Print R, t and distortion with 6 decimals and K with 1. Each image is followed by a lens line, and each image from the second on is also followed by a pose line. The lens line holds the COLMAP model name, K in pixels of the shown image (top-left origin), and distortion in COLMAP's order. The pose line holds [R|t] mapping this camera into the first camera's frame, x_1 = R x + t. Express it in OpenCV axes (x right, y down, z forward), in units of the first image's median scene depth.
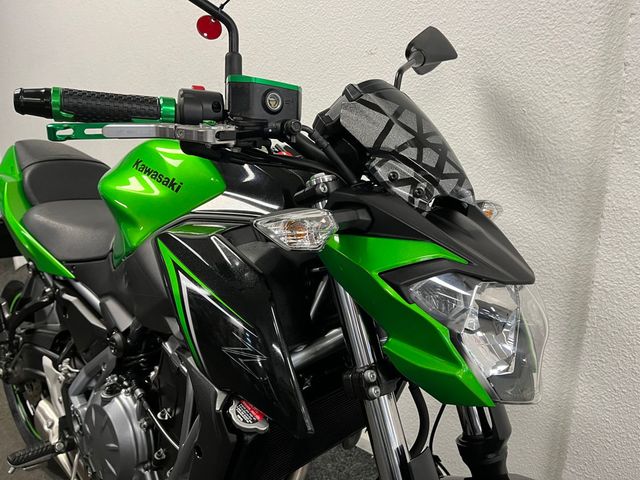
lens RADIAL K [[486.6, 0, 322.4], [0, 486.6, 223.6], [0, 0, 1]] dist [0.074157, -0.093422]
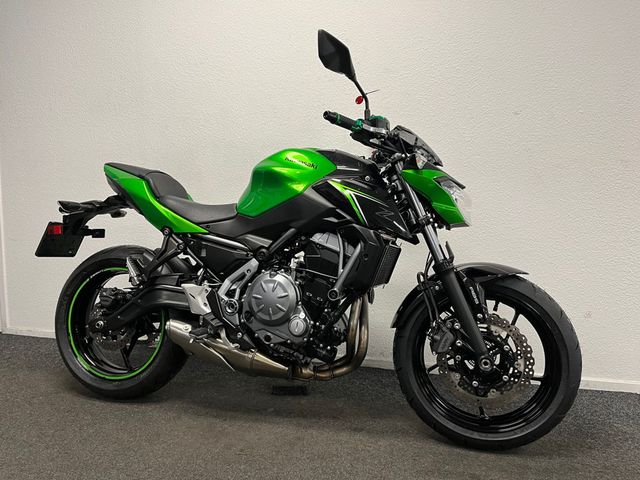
lens RADIAL K [[486.6, 0, 319.8], [0, 486.6, 237.6], [0, 0, 1]] dist [0.074157, -0.093422]
pose [[0.900872, -0.013342, 0.433879, -1.628337], [0.085285, 0.985486, -0.146776, 0.745733], [-0.425624, 0.169230, 0.888935, -1.211693]]
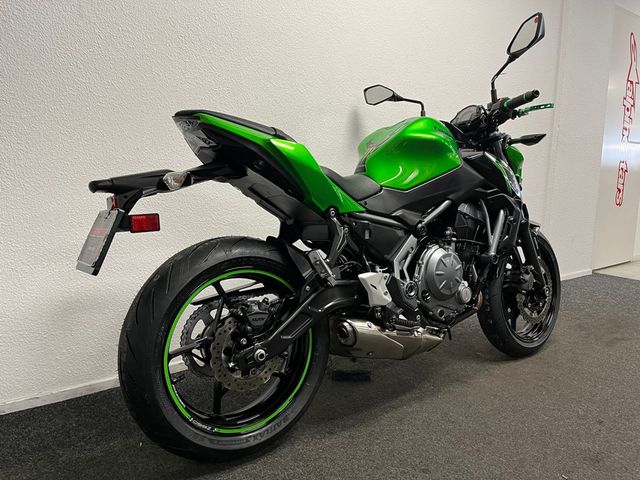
lens RADIAL K [[486.6, 0, 319.6], [0, 486.6, 243.4], [0, 0, 1]] dist [0.074157, -0.093422]
pose [[0.226055, -0.125458, 0.966002, -3.508055], [0.214393, 0.973763, 0.076296, 0.121443], [-0.950229, 0.189857, 0.247021, 1.459631]]
